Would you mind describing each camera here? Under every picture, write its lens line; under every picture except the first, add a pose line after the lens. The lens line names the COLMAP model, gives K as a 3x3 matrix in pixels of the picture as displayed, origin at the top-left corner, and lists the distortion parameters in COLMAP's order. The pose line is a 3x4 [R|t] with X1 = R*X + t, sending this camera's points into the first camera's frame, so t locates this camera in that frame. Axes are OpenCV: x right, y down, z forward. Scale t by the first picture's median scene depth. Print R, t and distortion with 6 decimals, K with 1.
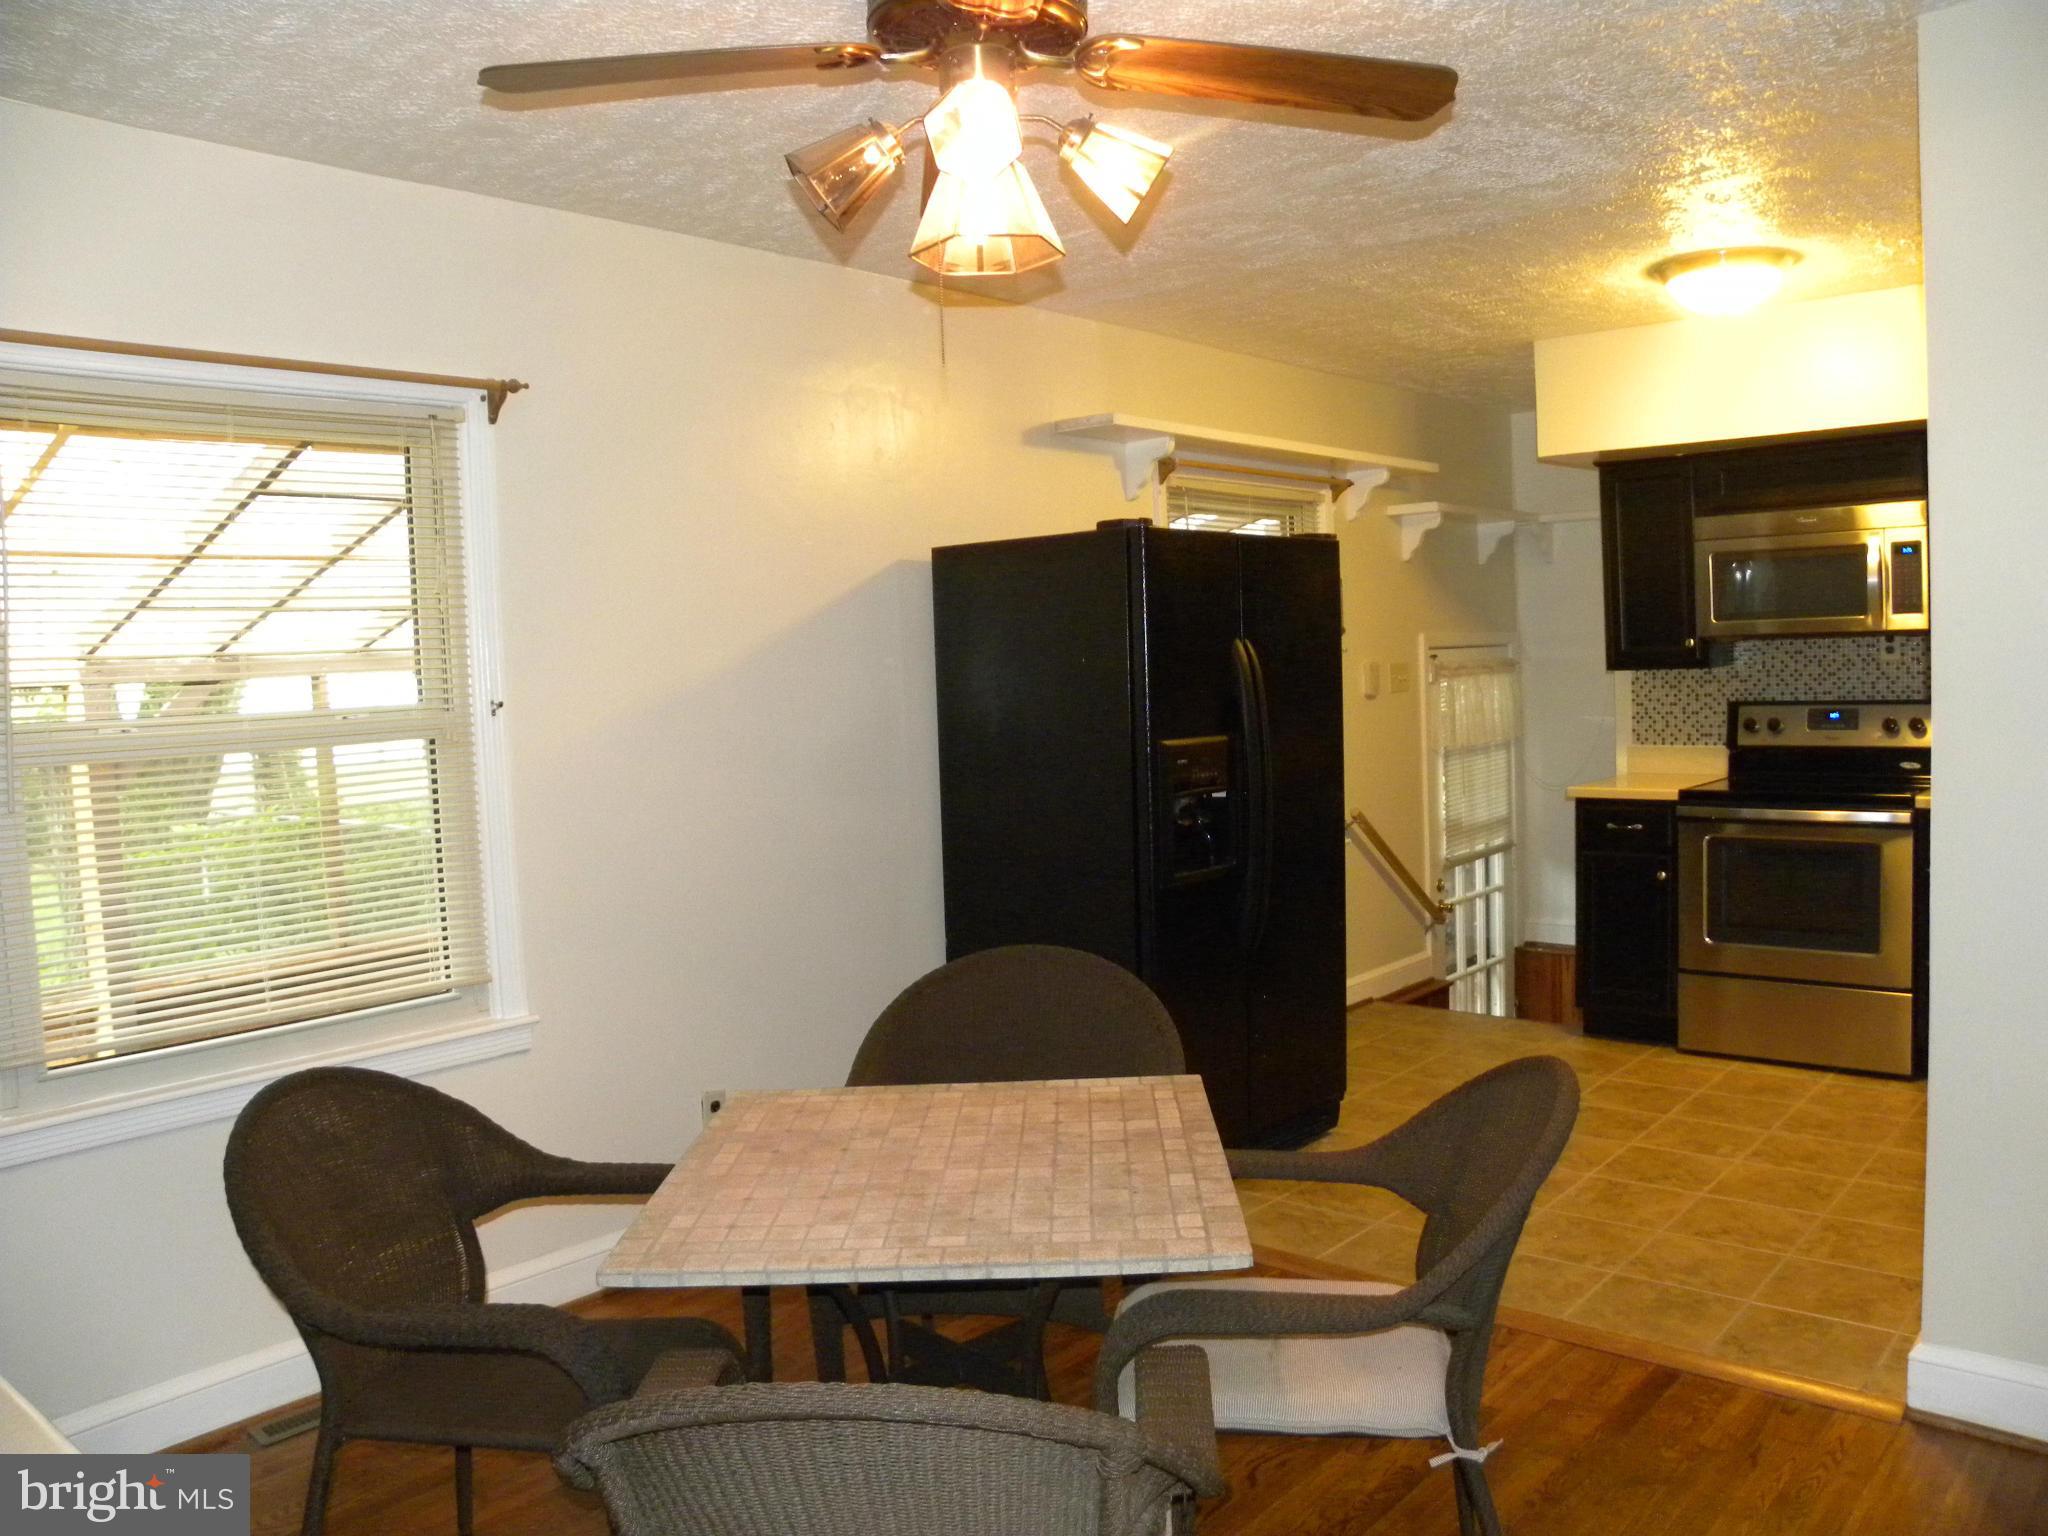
lens RADIAL K [[1596.2, 0, 1050.6], [0, 1596.2, 741.0], [0, 0, 1]] dist [-0.004838, -0.002482]
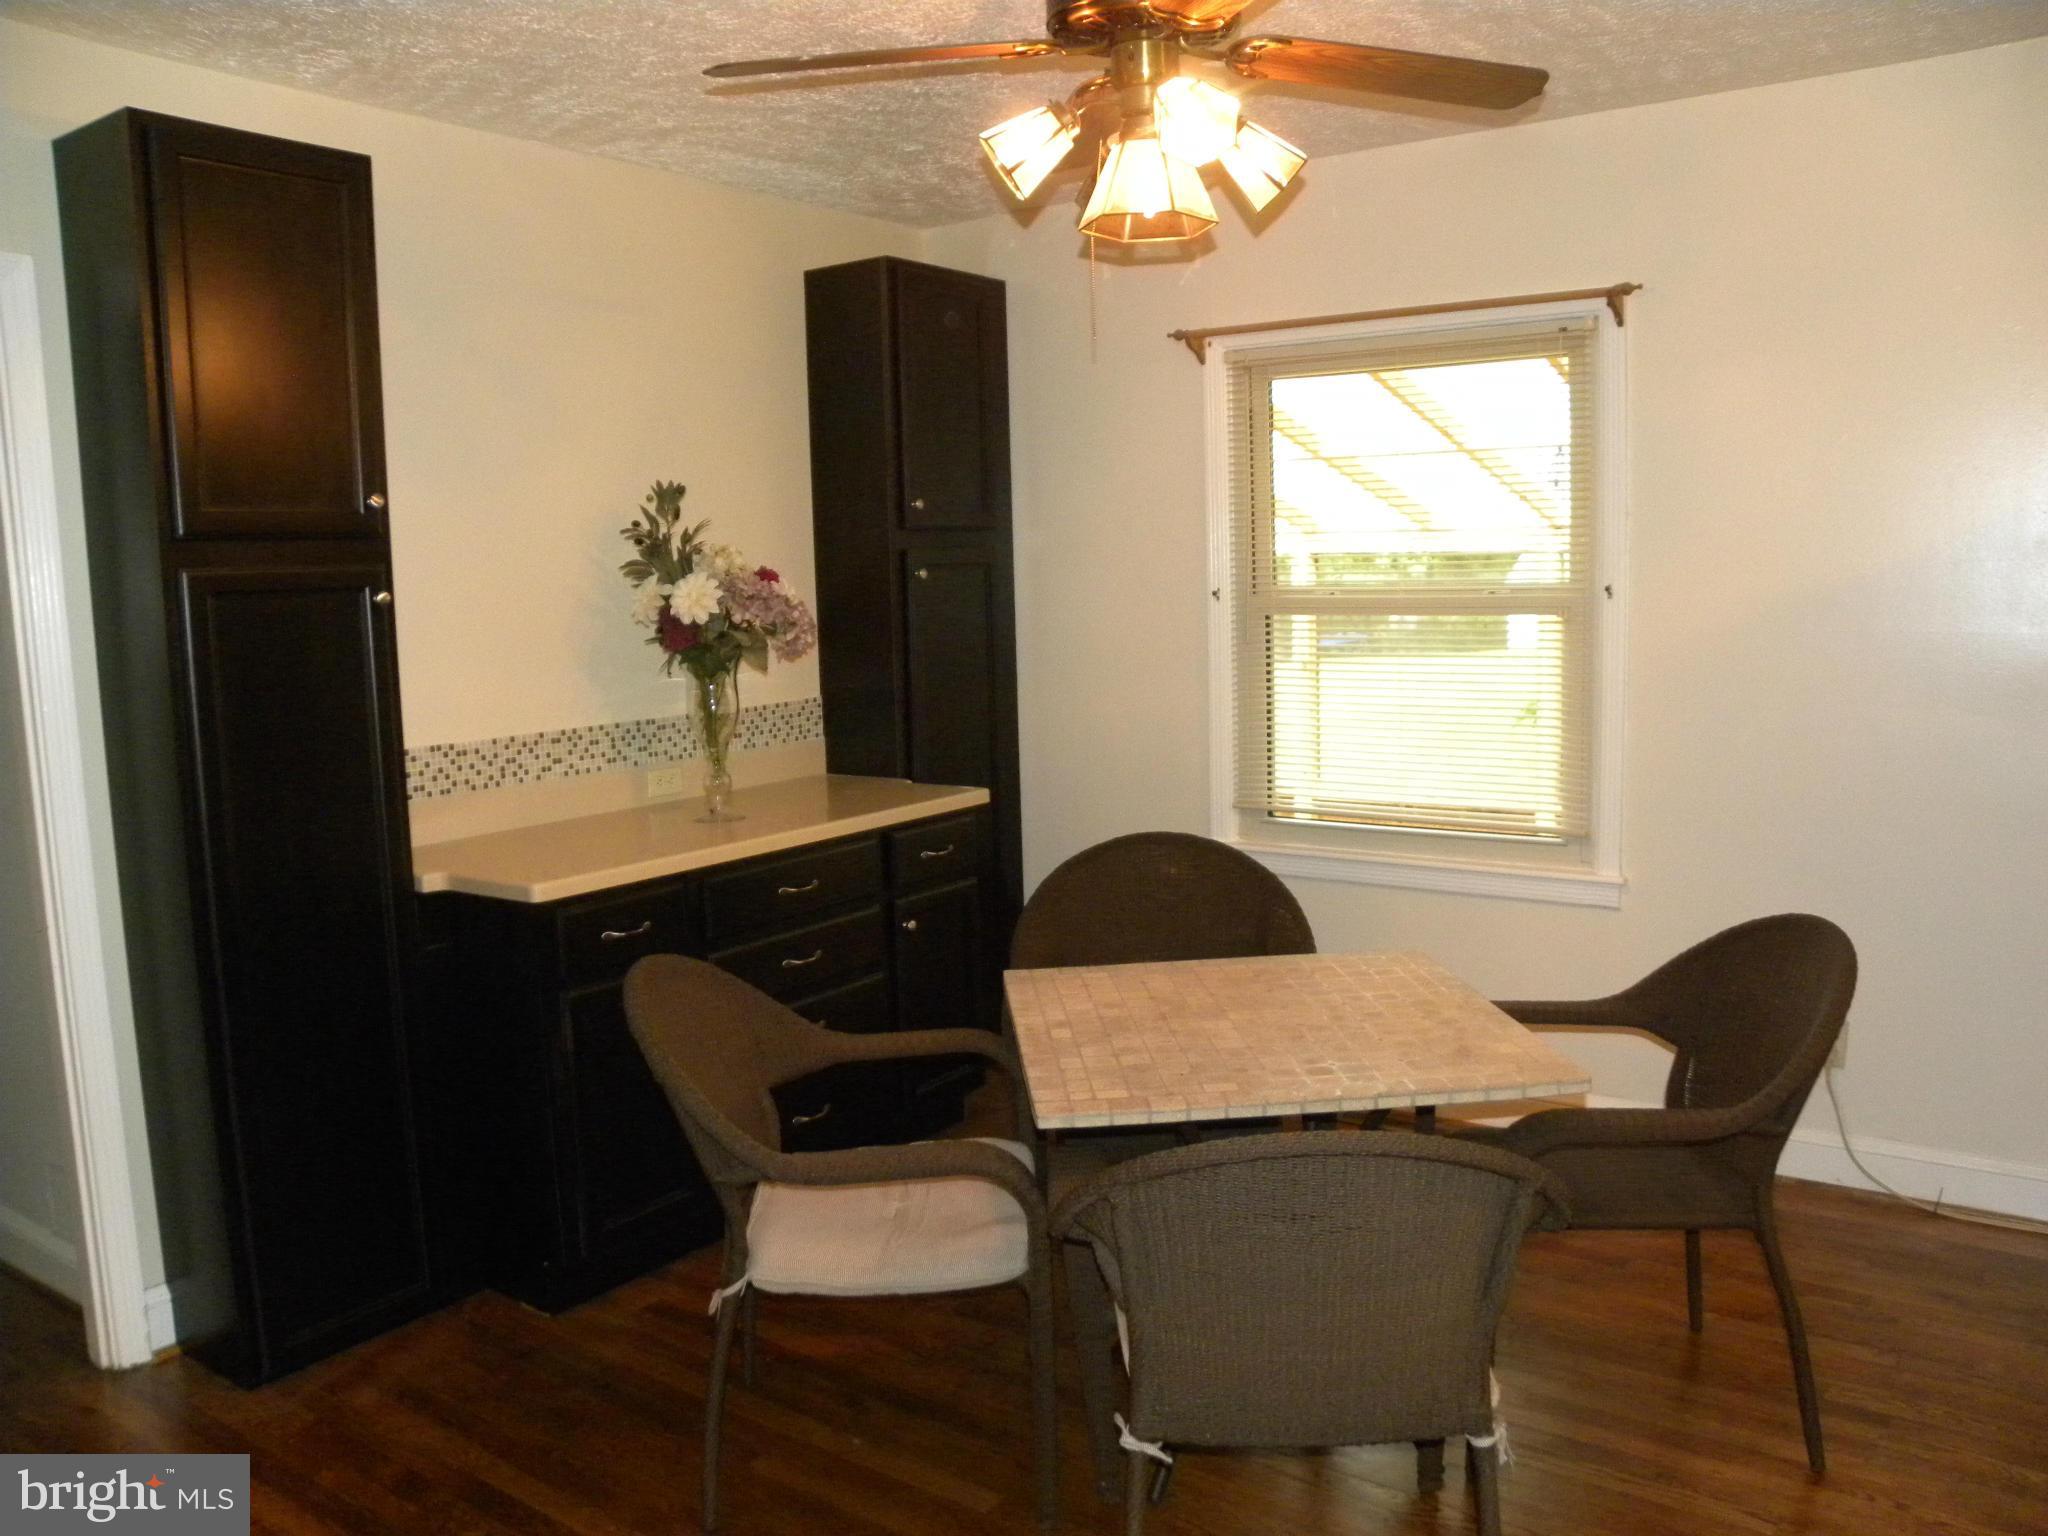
lens RADIAL K [[1590.4, 0, 1024.0], [0, 1590.4, 768.0], [0, 0, 1]] dist [-0.157575, 0.105436]
pose [[0.097088, 0.160278, -0.982286, 0.697202], [-0.037347, 0.986840, 0.157330, -0.055499], [0.994575, 0.021411, 0.101796, 0.517369]]
